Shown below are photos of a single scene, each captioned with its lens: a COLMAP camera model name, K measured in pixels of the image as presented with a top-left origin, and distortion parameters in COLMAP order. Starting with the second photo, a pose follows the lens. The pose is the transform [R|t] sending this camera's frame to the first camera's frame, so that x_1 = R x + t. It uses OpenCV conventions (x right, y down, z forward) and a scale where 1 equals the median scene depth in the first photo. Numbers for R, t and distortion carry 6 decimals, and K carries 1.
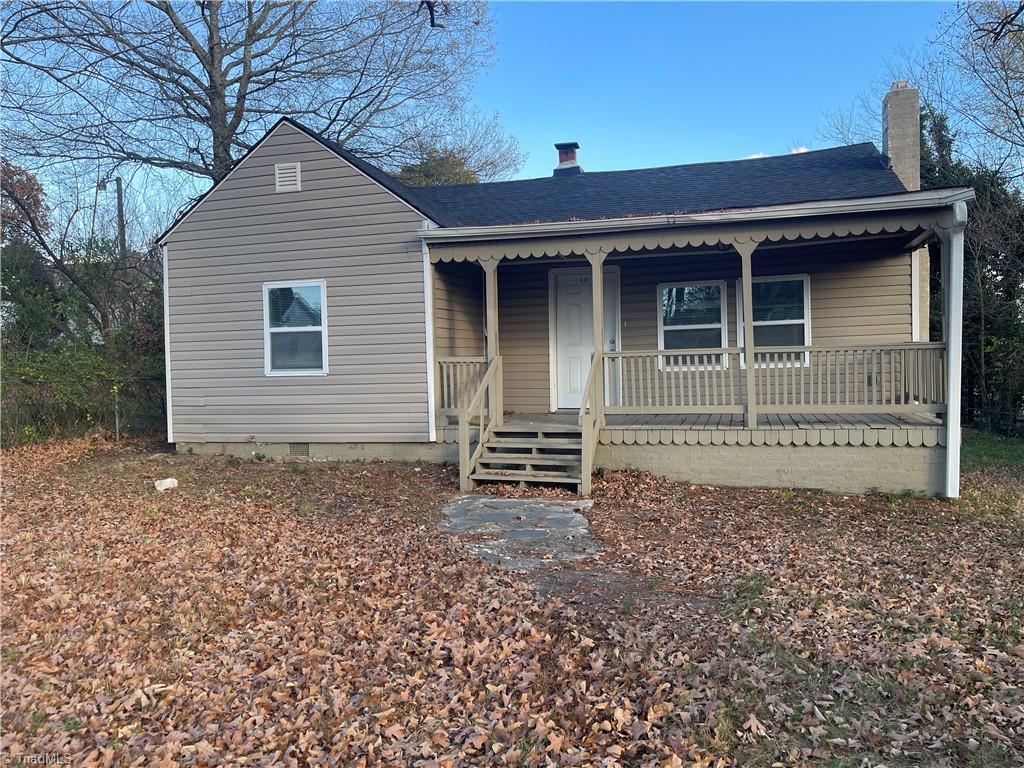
lens RADIAL K [[779.5, 0, 512.0], [0, 779.5, 384.0], [0, 0, 1]] dist [0.125773, -0.160659]
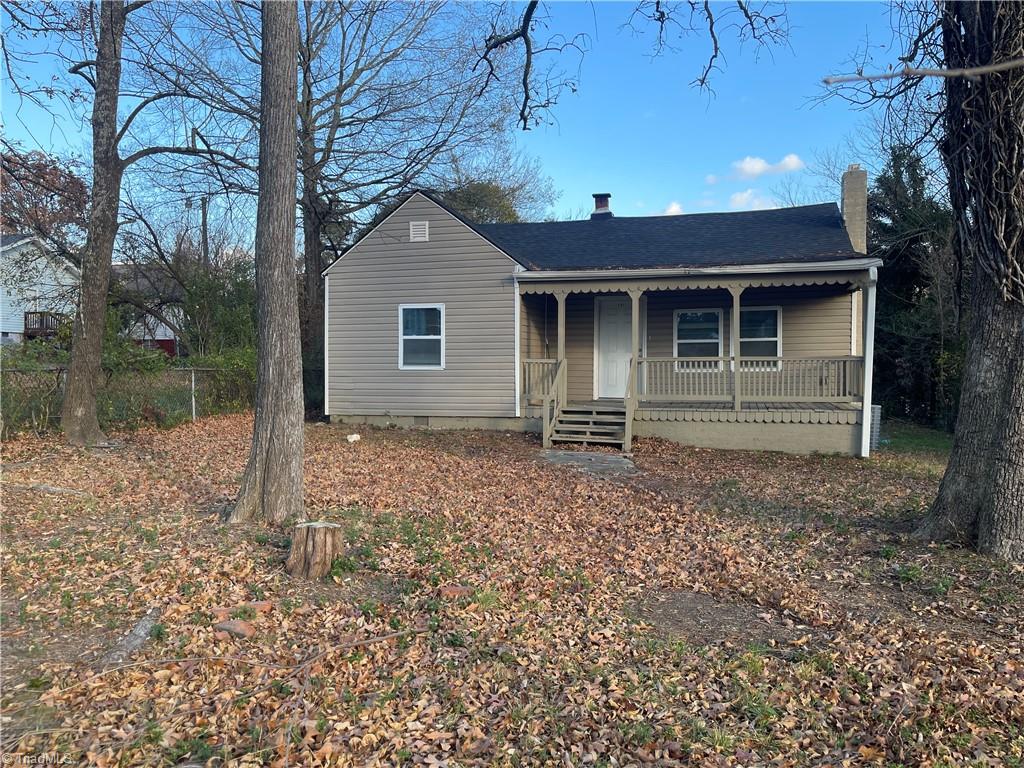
lens RADIAL K [[779.5, 0, 512.0], [0, 779.5, 384.0], [0, 0, 1]] dist [0.125773, -0.160659]
pose [[0.999745, 0.022413, 0.002728, -0.119919], [-0.022408, 0.999747, -0.001678, 0.015746], [-0.002765, 0.001617, 0.999995, -0.458346]]
